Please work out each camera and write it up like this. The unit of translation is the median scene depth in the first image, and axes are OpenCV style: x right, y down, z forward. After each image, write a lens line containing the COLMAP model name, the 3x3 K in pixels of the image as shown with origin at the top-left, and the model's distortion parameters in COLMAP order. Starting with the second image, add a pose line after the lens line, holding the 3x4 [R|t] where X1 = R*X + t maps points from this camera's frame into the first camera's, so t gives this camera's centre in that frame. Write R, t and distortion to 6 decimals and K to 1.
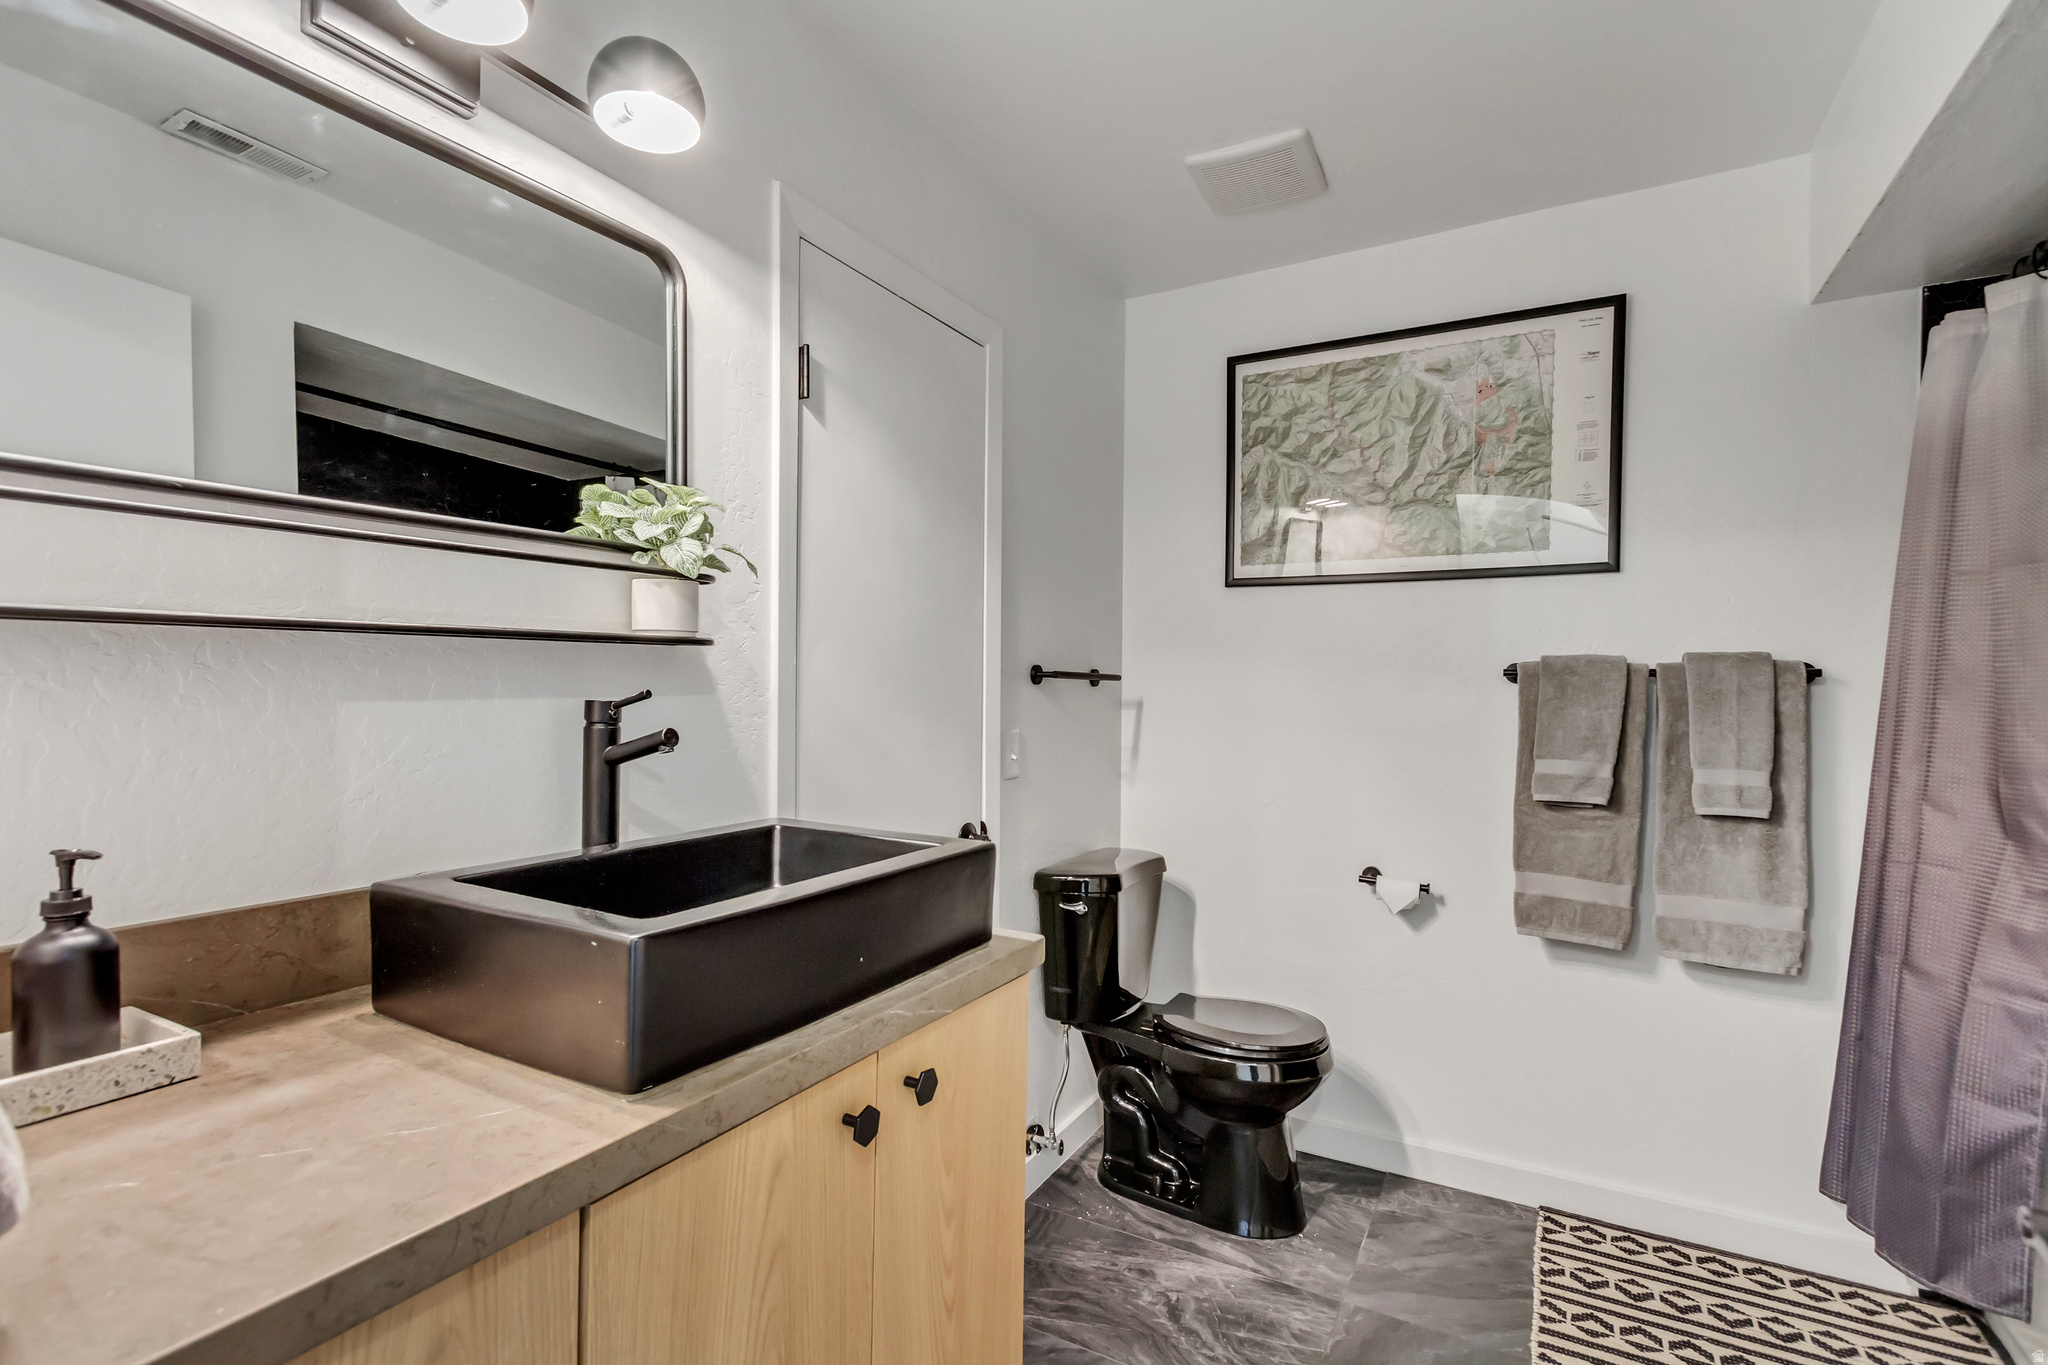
lens RADIAL K [[949.9, 0, 1020.0], [0, 949.9, 690.5], [0, 0, 1]] dist [0.003278, 0.000135]
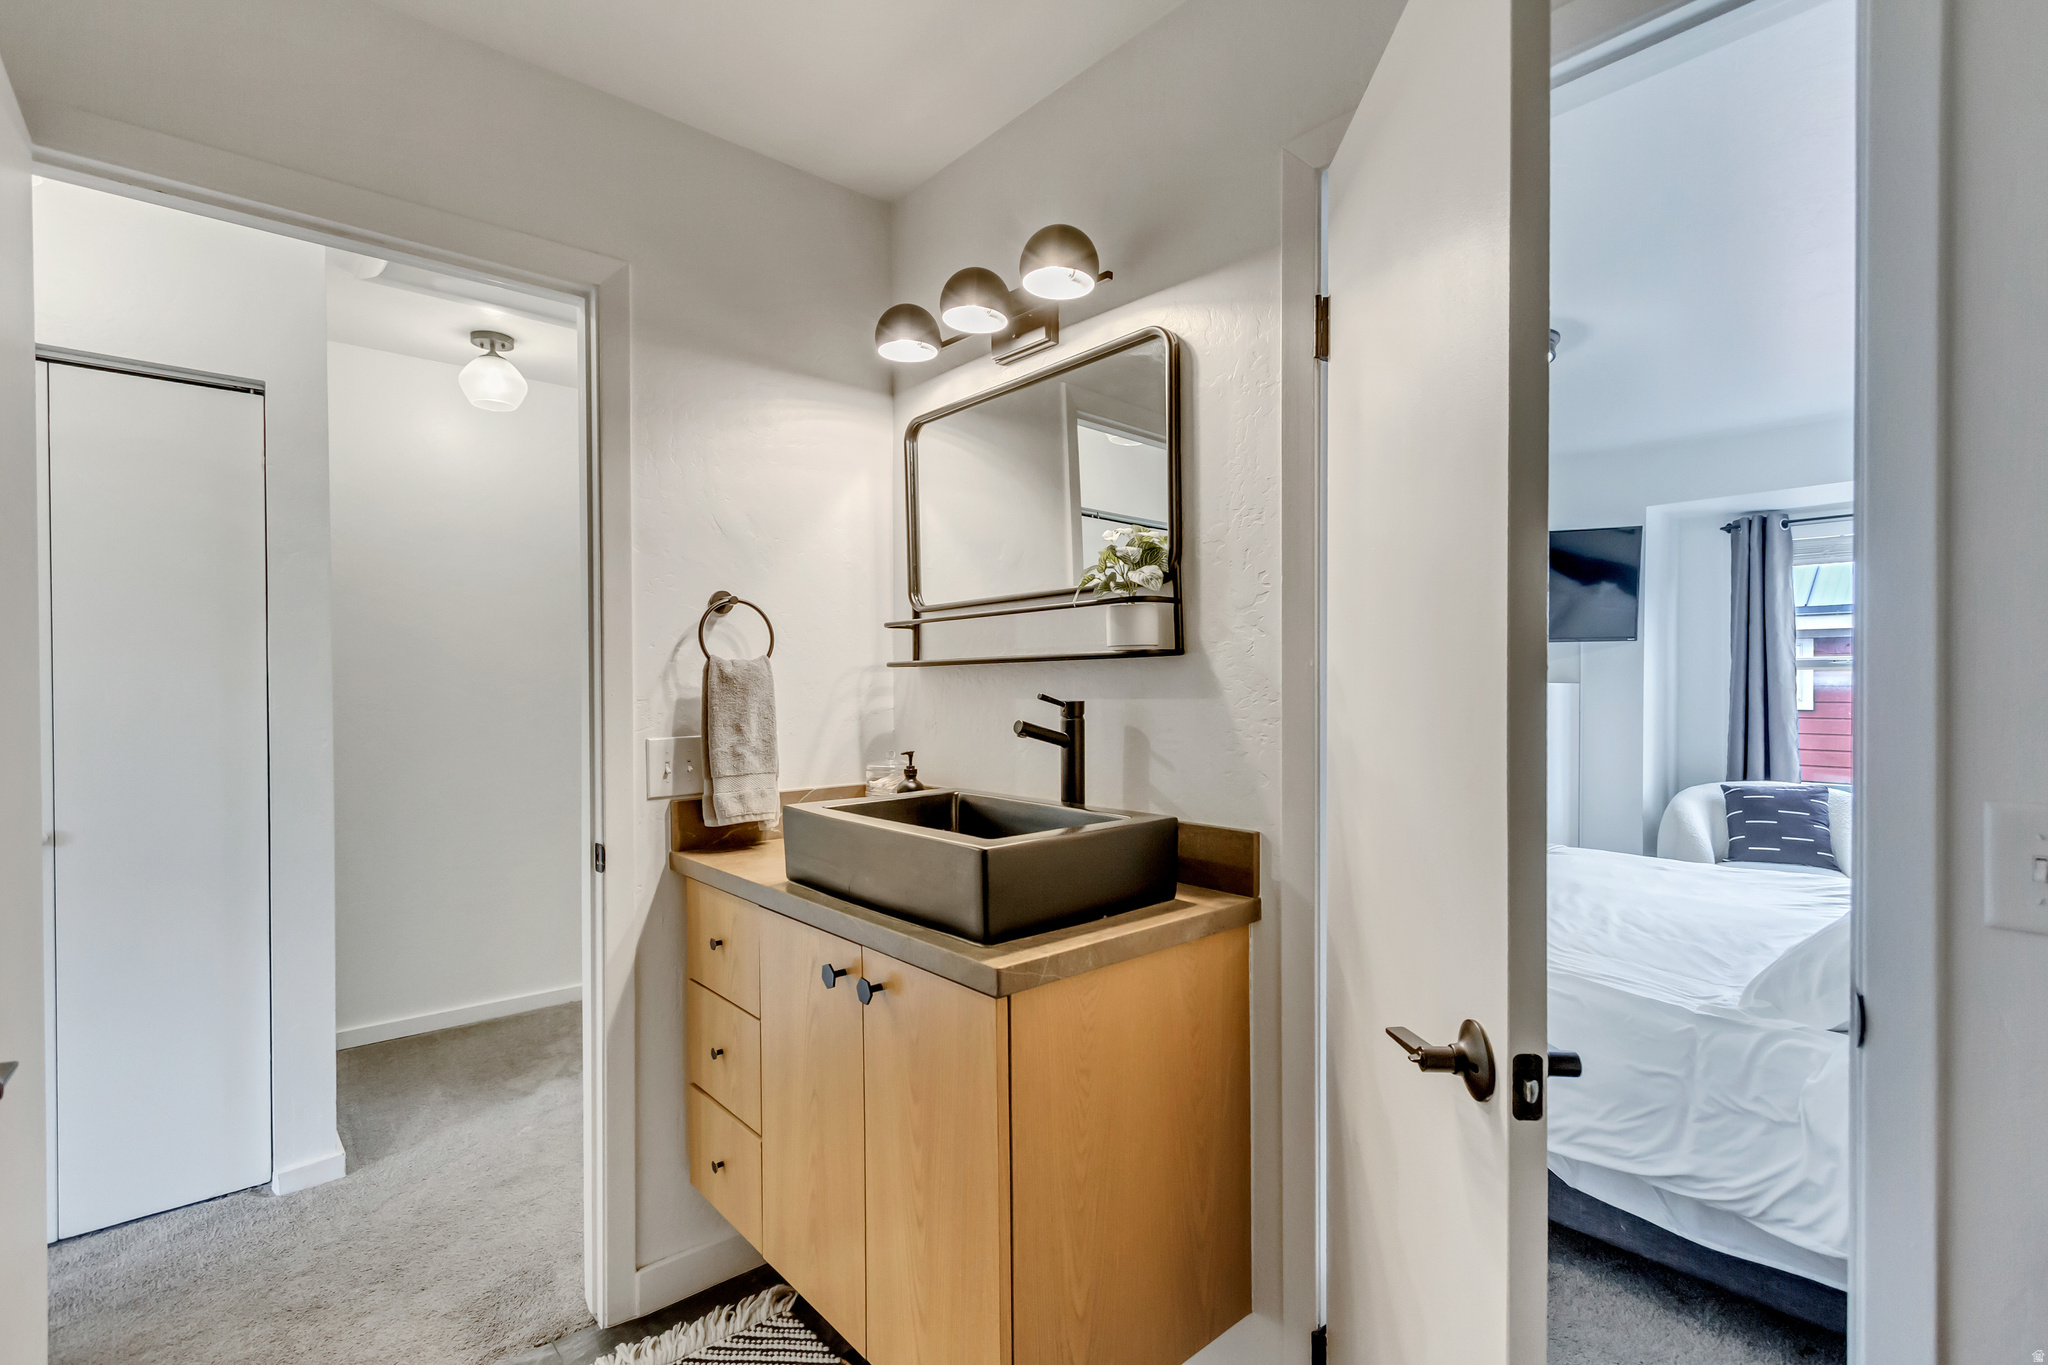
lens RADIAL K [[949.9, 0, 1020.0], [0, 949.9, 690.5], [0, 0, 1]] dist [0.003278, 0.000135]
pose [[-0.335232, -0.002013, -0.942133, 0.965467], [-0.006591, 0.999978, 0.000209, -0.004903], [0.942113, 0.006280, -0.335238, 1.472644]]
